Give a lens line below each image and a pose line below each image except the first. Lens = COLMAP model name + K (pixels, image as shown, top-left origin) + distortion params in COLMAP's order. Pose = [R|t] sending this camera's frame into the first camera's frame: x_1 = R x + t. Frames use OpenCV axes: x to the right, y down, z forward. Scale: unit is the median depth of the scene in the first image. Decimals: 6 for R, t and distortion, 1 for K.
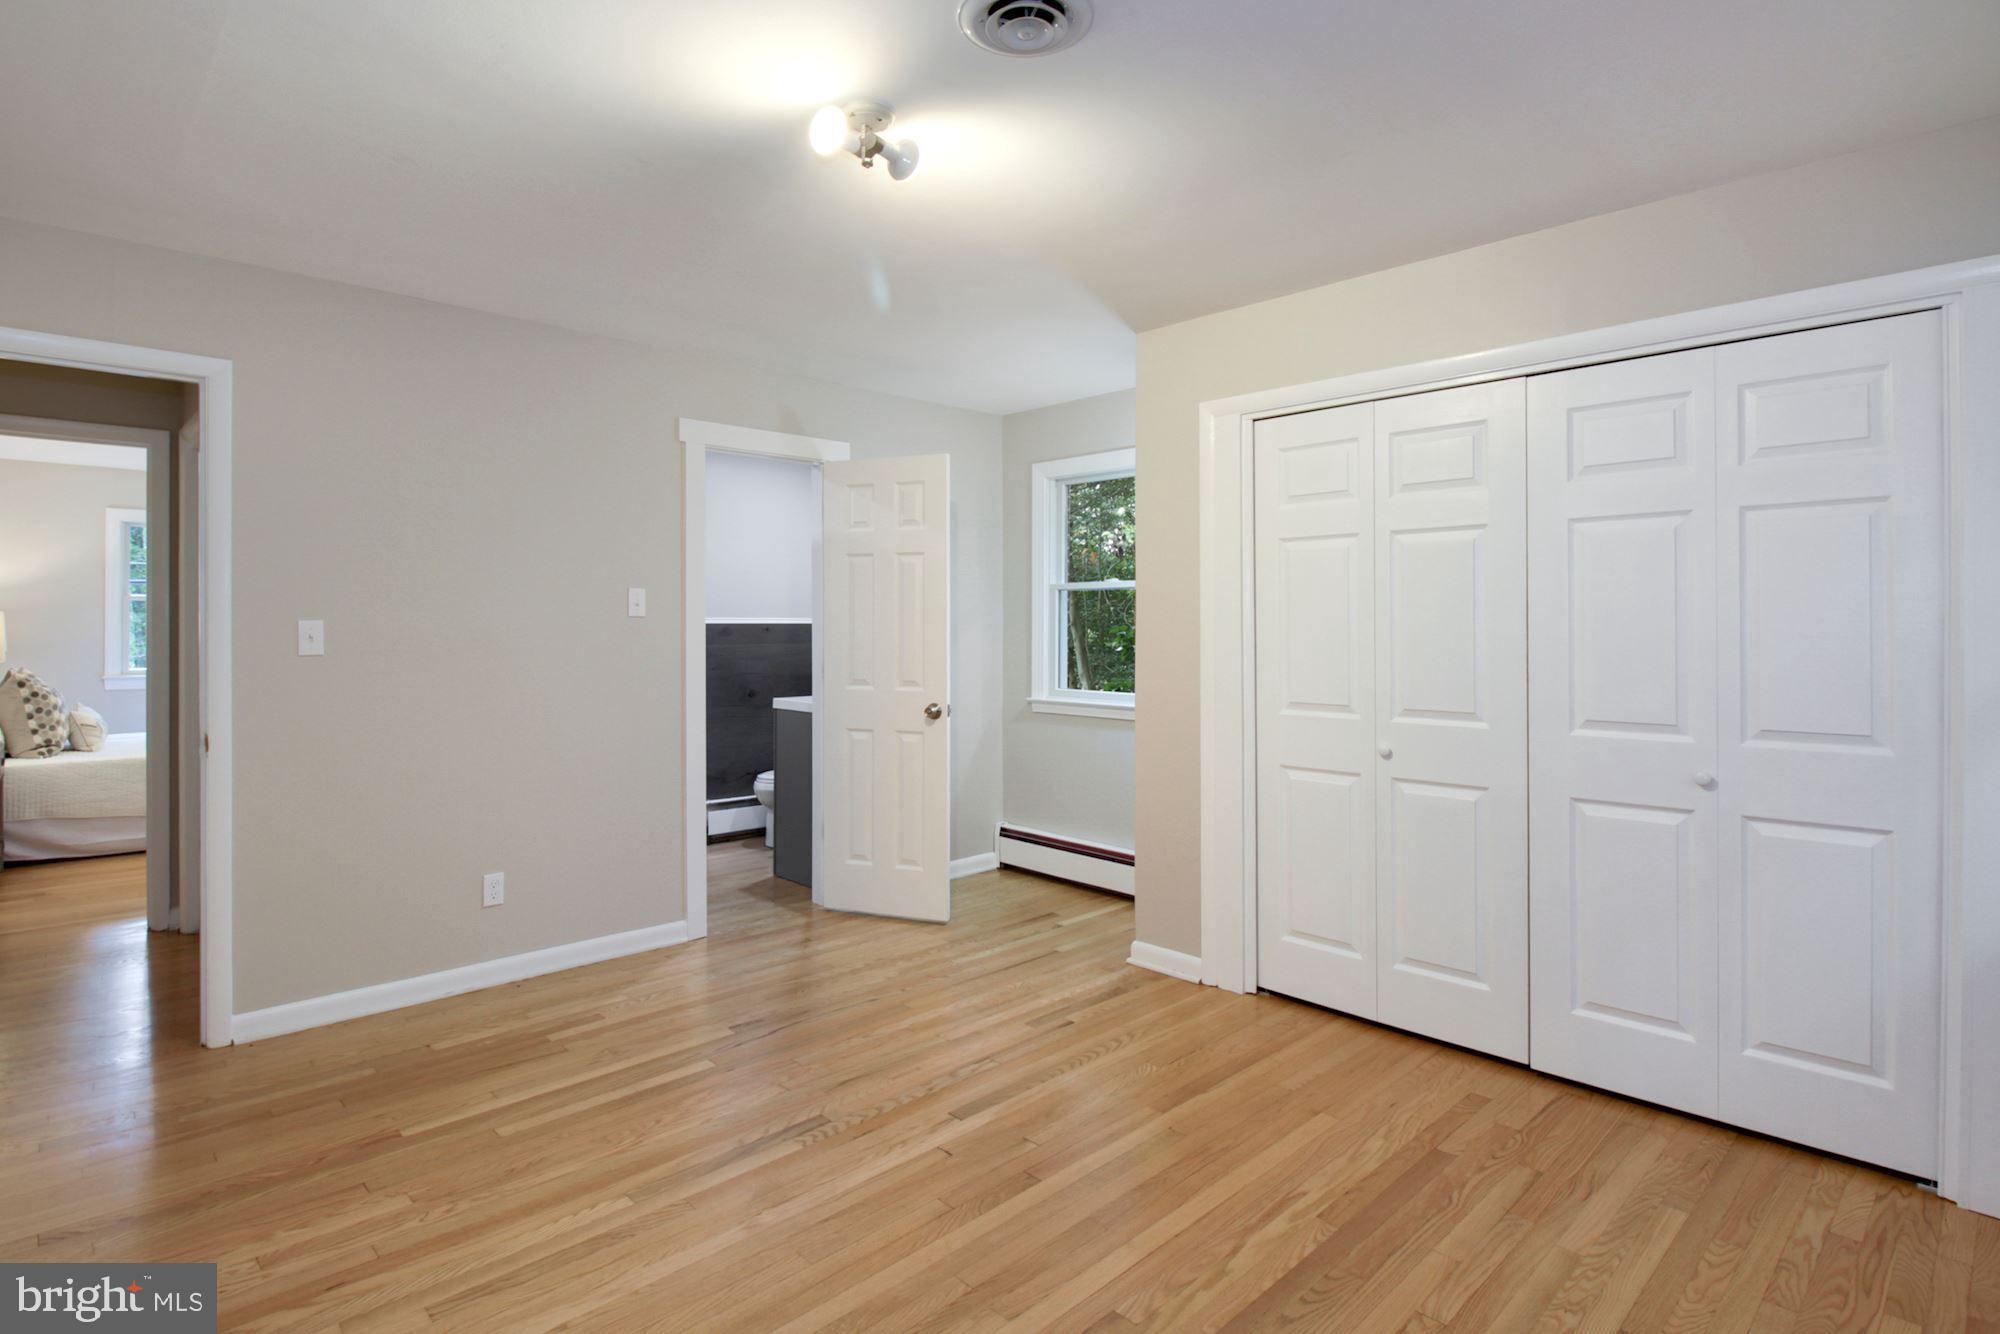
lens RADIAL K [[1046.8, 0, 1007.7], [0, 1046.8, 645.6], [0, 0, 1]] dist [0.002851, 0.001917]
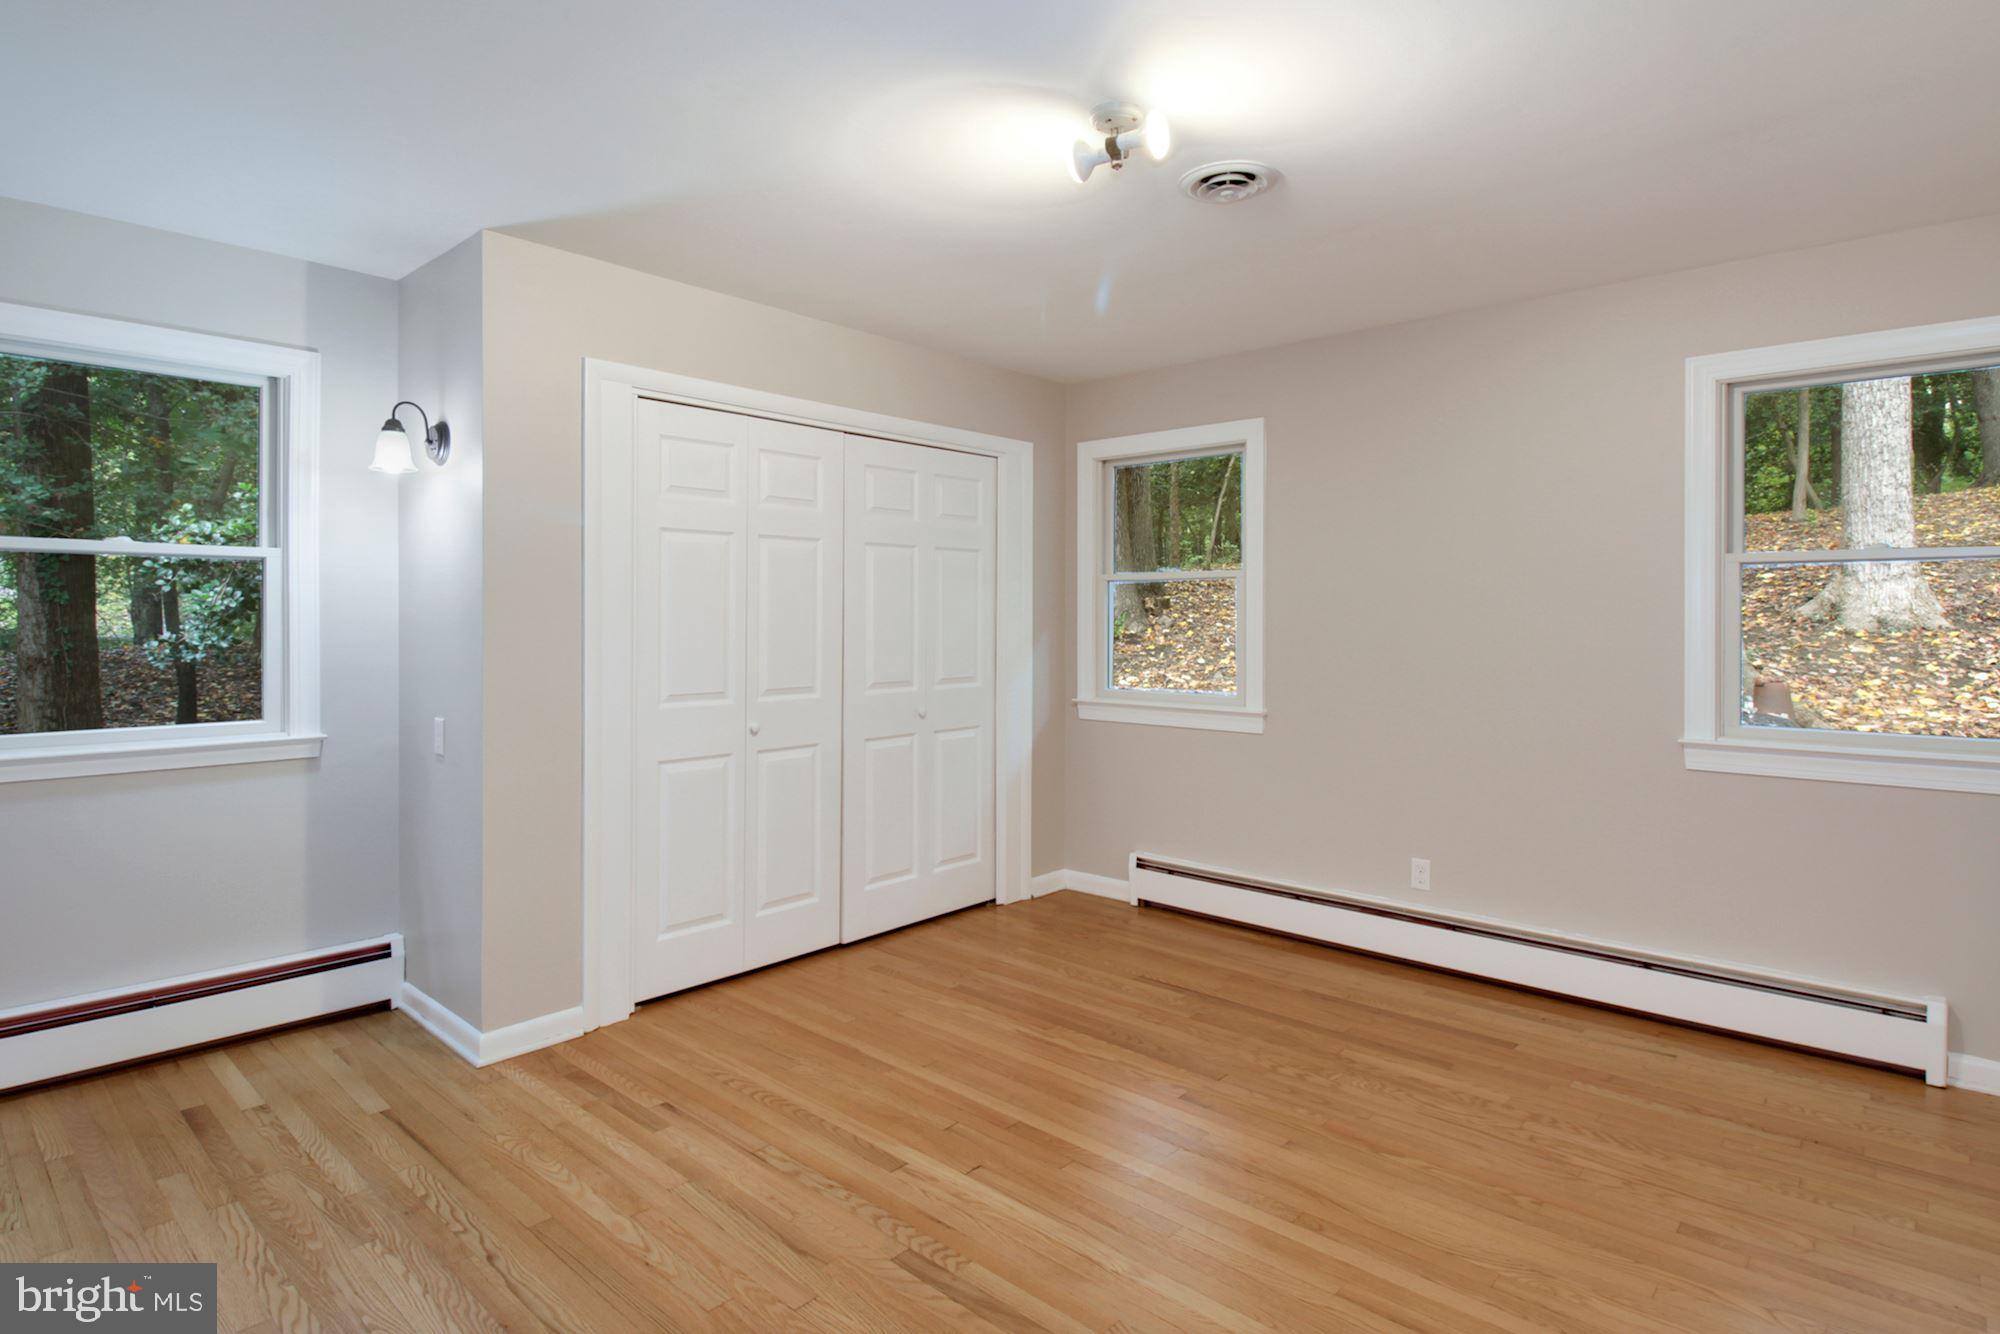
lens RADIAL K [[1046.8, 0, 1008.3], [0, 1046.8, 648.4], [0, 0, 1]] dist [0.002851, 0.001917]
pose [[-0.080578, -0.030379, 0.996285, -0.934218], [0.015434, 0.999378, 0.031721, -0.020838], [-0.996629, 0.017933, -0.080058, 0.968578]]
